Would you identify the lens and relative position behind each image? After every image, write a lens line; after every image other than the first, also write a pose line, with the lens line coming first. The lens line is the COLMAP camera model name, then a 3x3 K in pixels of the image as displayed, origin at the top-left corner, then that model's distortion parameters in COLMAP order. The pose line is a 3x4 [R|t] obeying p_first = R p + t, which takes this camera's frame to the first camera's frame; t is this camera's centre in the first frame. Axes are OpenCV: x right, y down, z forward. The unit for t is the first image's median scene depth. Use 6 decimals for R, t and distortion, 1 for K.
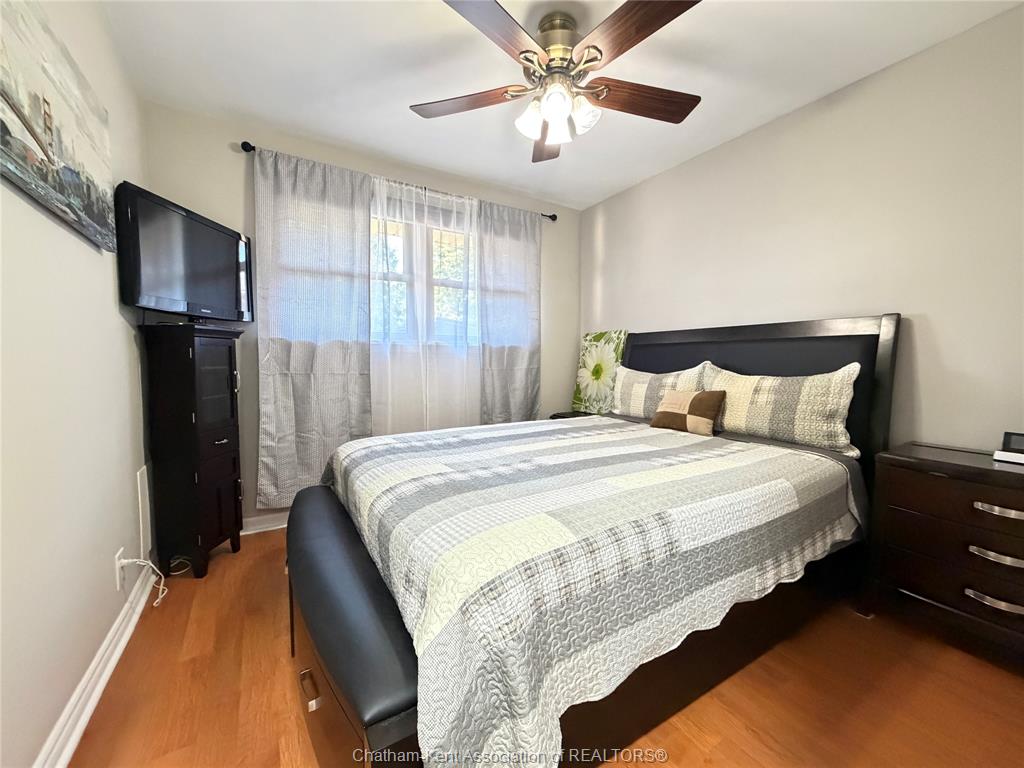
lens RADIAL K [[408.9, 0, 513.7], [0, 408.9, 383.0], [0, 0, 1]] dist [0.000480, 0.000209]
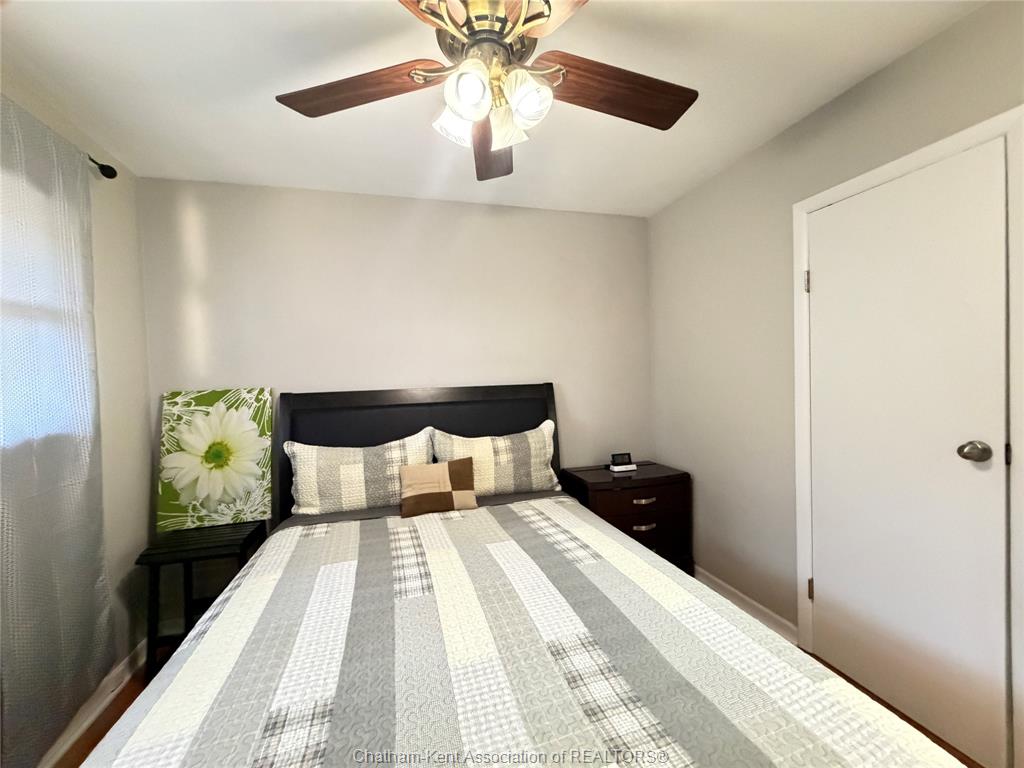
lens RADIAL K [[408.9, 0, 509.6], [0, 408.9, 383.2], [0, 0, 1]] dist [0.000480, 0.000209]
pose [[0.278551, -0.030160, 0.959948, -0.269852], [0.084553, 0.996396, 0.006770, -0.105376], [-0.956692, 0.079281, 0.280097, 0.409461]]
